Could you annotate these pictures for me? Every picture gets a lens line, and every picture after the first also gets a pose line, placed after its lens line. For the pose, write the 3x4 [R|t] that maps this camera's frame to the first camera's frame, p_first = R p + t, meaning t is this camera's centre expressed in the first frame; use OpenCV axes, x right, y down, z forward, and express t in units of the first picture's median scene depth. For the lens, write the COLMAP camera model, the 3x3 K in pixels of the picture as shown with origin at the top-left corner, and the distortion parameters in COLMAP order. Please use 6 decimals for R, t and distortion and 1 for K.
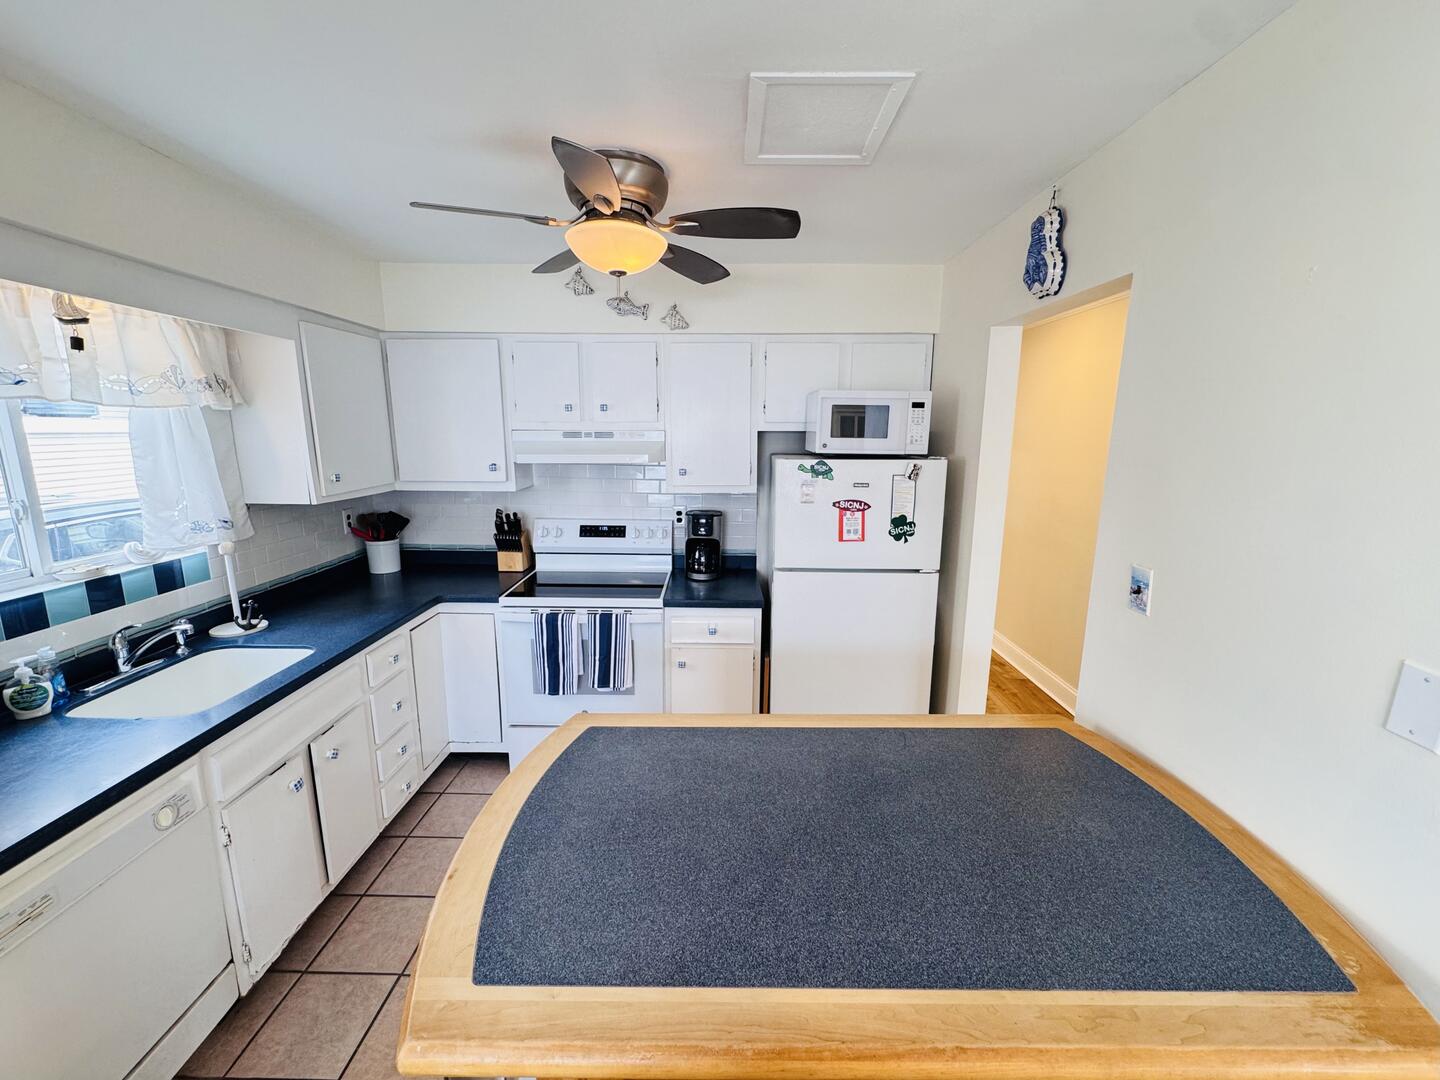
lens RADIAL K [[586.7, 0, 717.9], [0, 586.7, 542.1], [0, 0, 1]] dist [-0.001041, 0.000013]
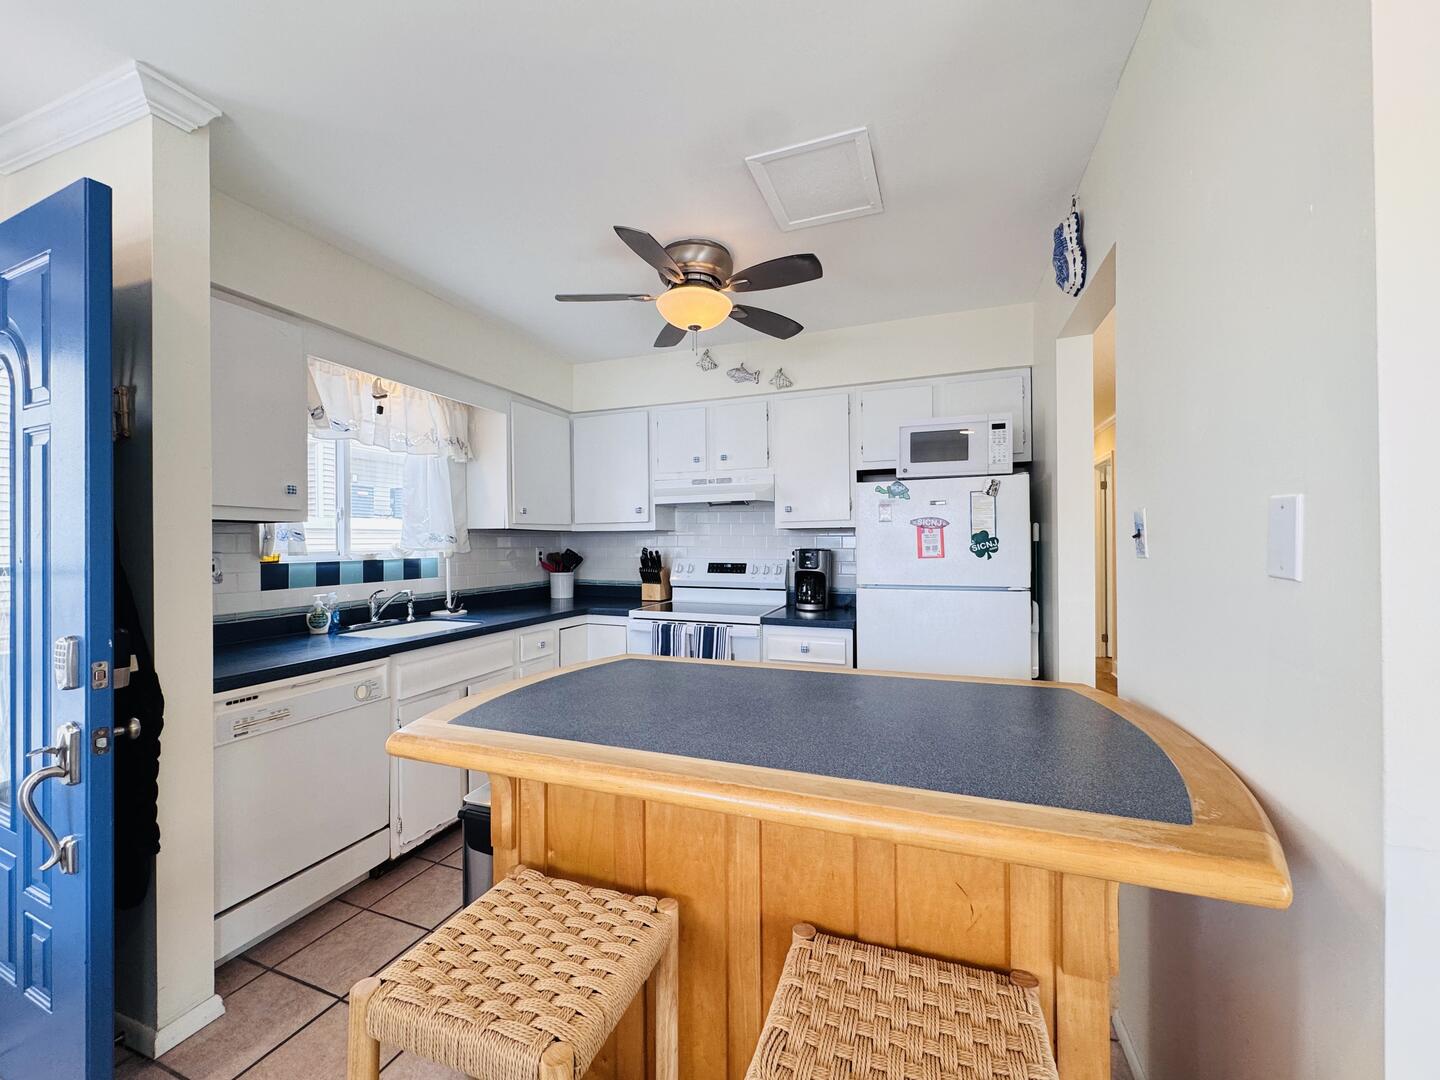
lens RADIAL K [[573.6, 0, 718.0], [0, 573.6, 542.4], [0, 0, 1]] dist [-0.002738, 0.000416]
pose [[0.936509, -0.011147, -0.350466, 0.230494], [-0.055302, 0.982290, -0.179020, 0.171180], [0.346254, 0.187035, 0.919307, -0.050940]]
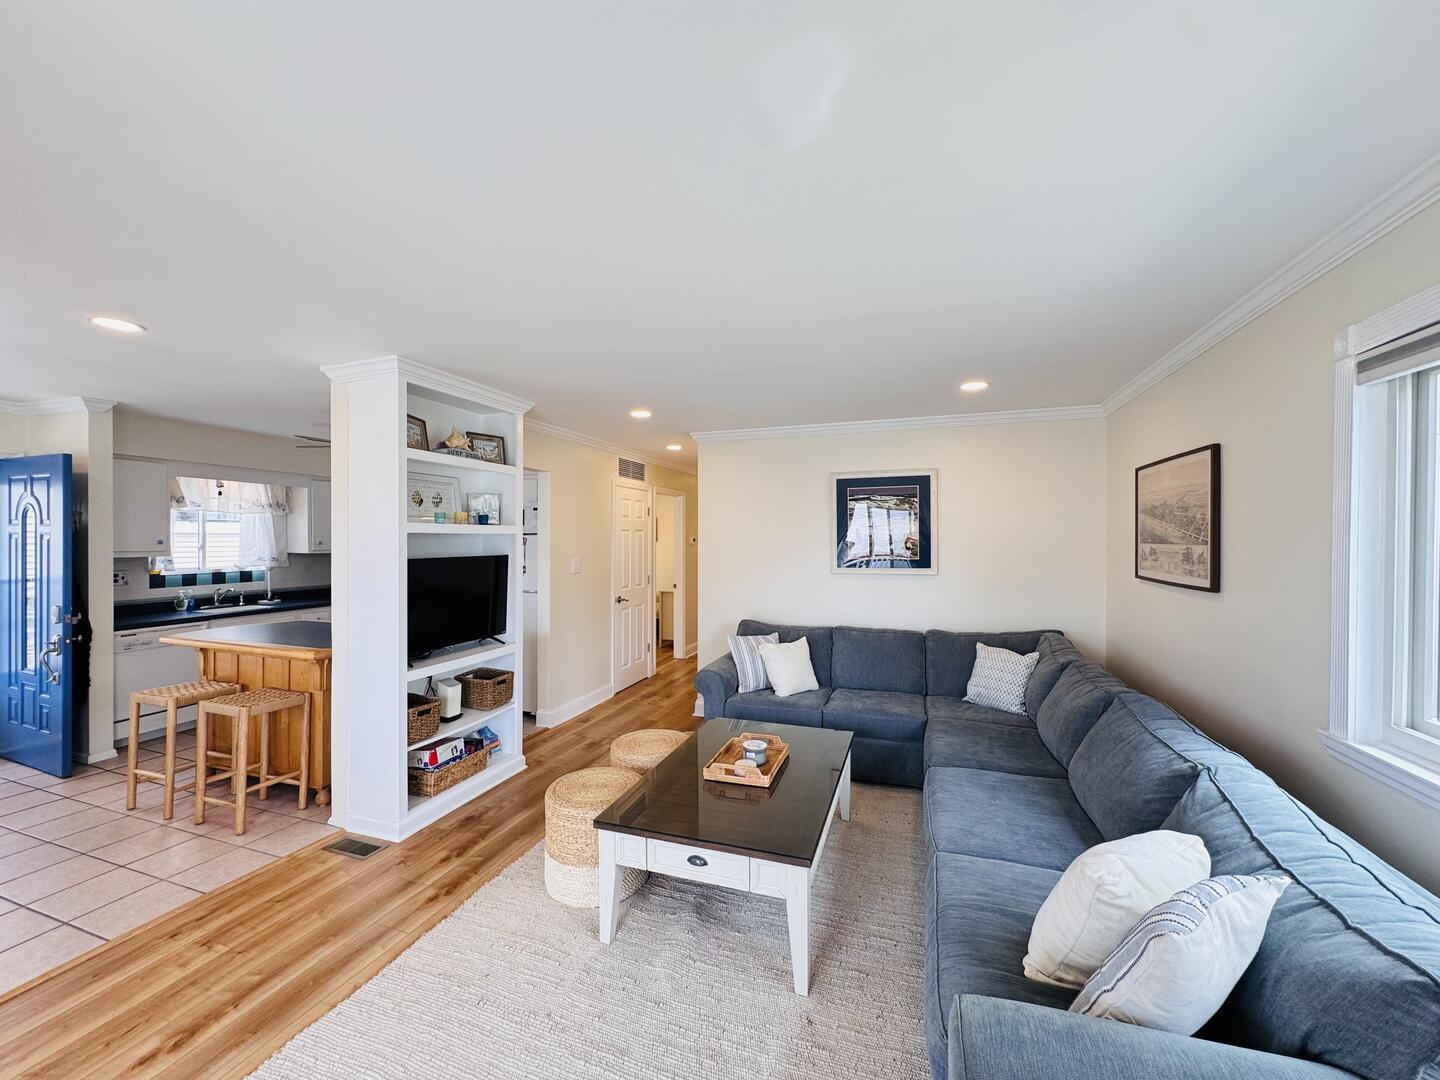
lens RADIAL K [[573.6, 0, 718.0], [0, 573.6, 542.4], [0, 0, 1]] dist [-0.002738, 0.000416]
pose [[0.944974, 0.003847, -0.327123, 1.574358], [-0.063487, 0.983078, -0.171836, 0.177743], [0.320926, 0.183149, 0.929227, -0.608090]]
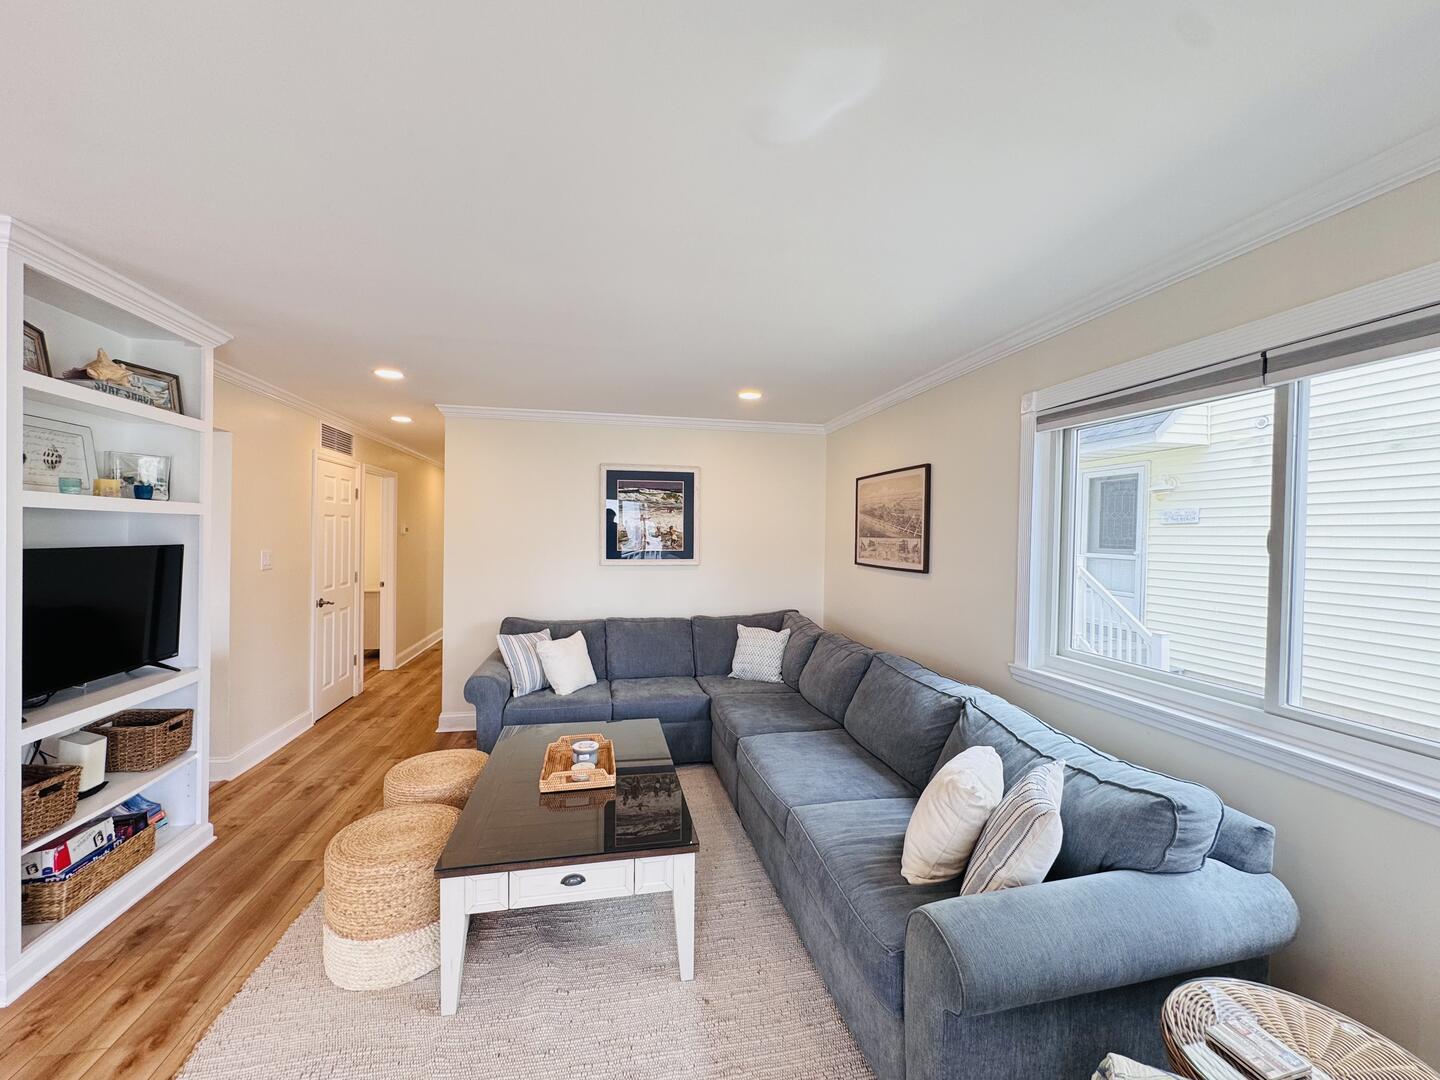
lens RADIAL K [[573.6, 0, 718.0], [0, 573.6, 542.4], [0, 0, 1]] dist [-0.002738, 0.000416]
pose [[0.978067, 0.013532, 0.207849, 1.307026], [0.023147, 0.984645, -0.173029, 0.188089], [-0.206998, 0.174045, 0.962736, -0.603080]]
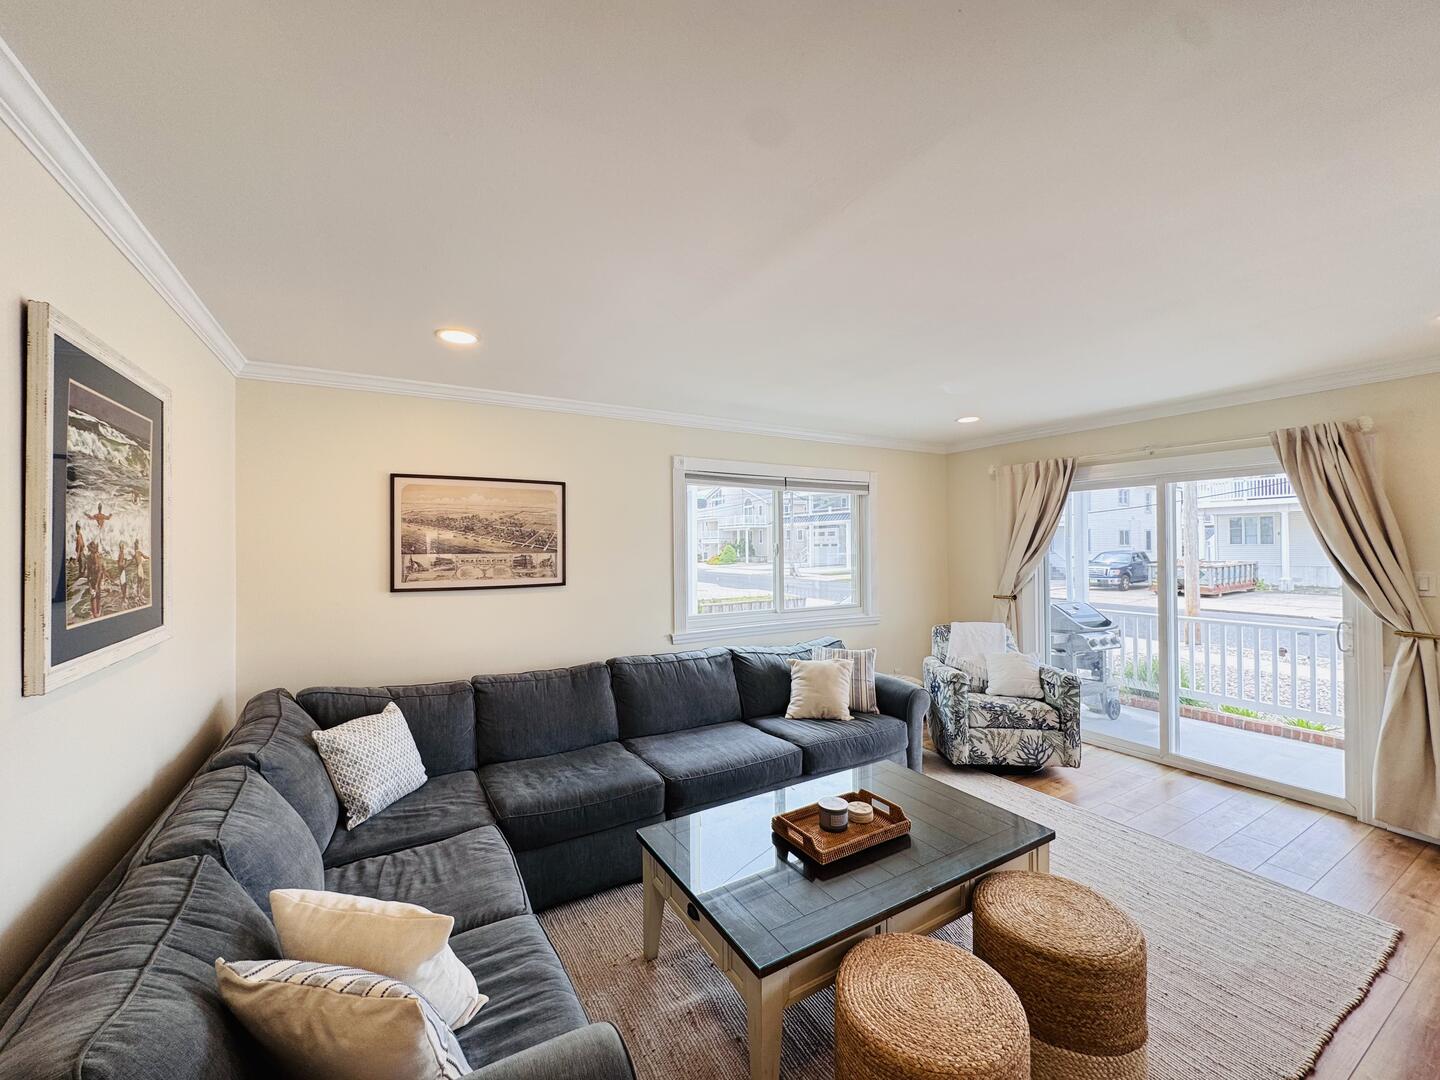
lens RADIAL K [[573.6, 0, 718.0], [0, 573.6, 542.4], [0, 0, 1]] dist [-0.002738, 0.000416]
pose [[-0.508131, 0.007115, 0.861250, 0.645440], [0.170216, 0.981073, 0.092321, -0.130680], [-0.844292, 0.193510, -0.499724, 0.958419]]
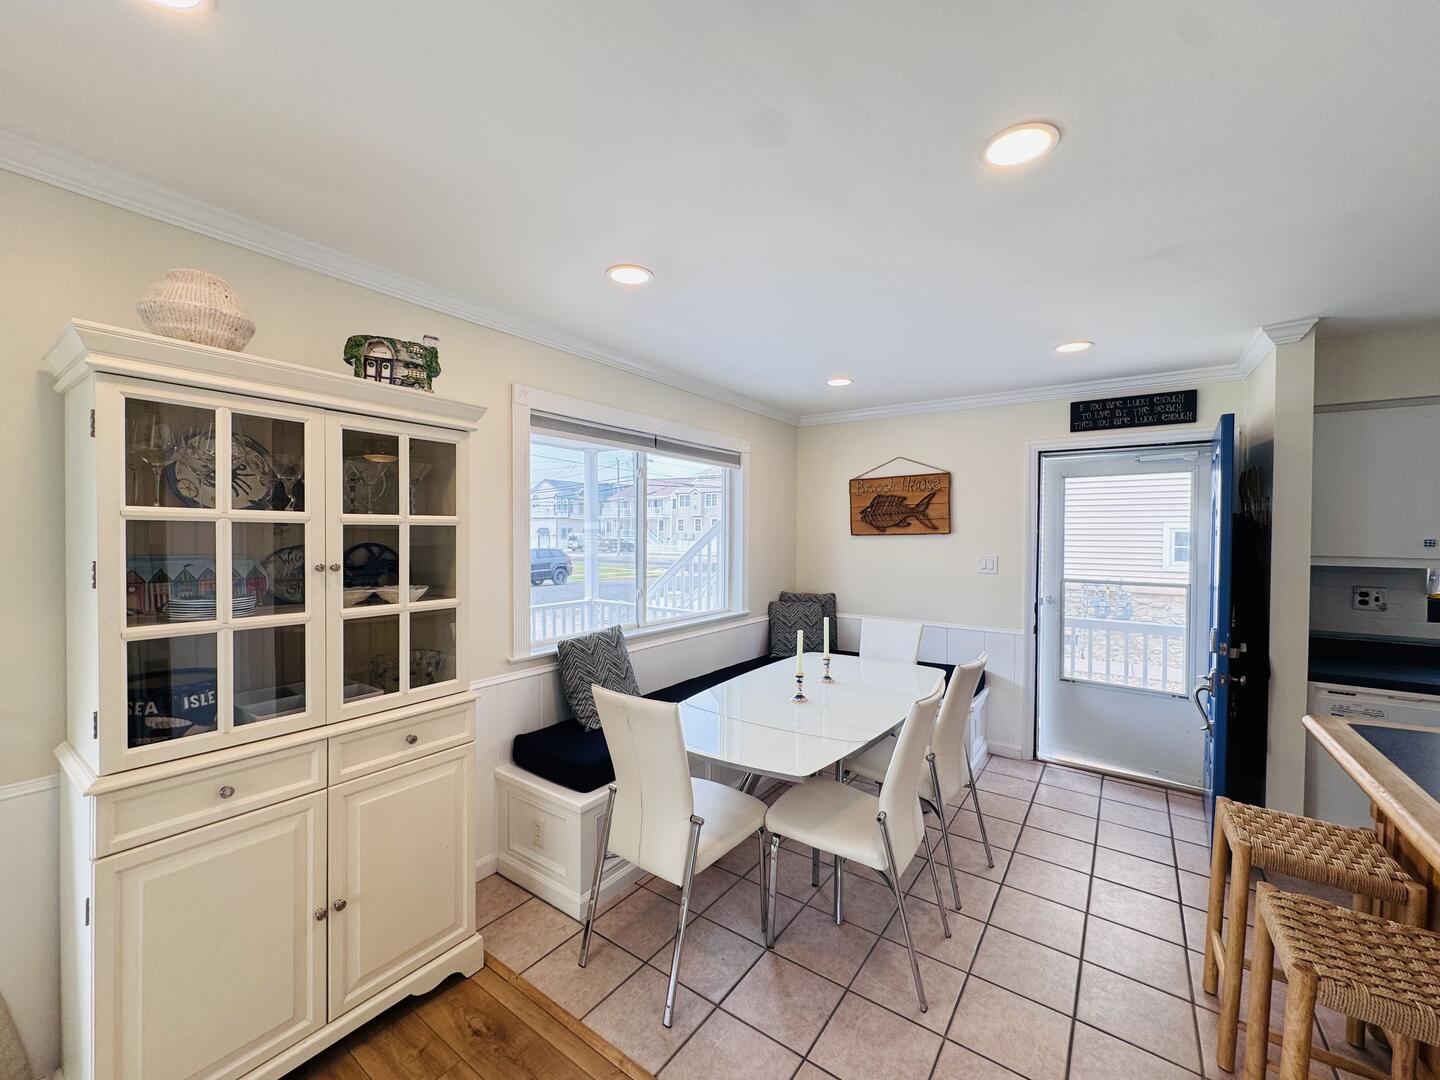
lens RADIAL K [[573.6, 0, 718.0], [0, 573.6, 542.4], [0, 0, 1]] dist [-0.002738, 0.000416]
pose [[-0.577653, 0.007662, -0.816247, 0.910186], [-0.161901, 0.979015, 0.123766, 0.058938], [0.800066, 0.203645, -0.564290, 0.049725]]
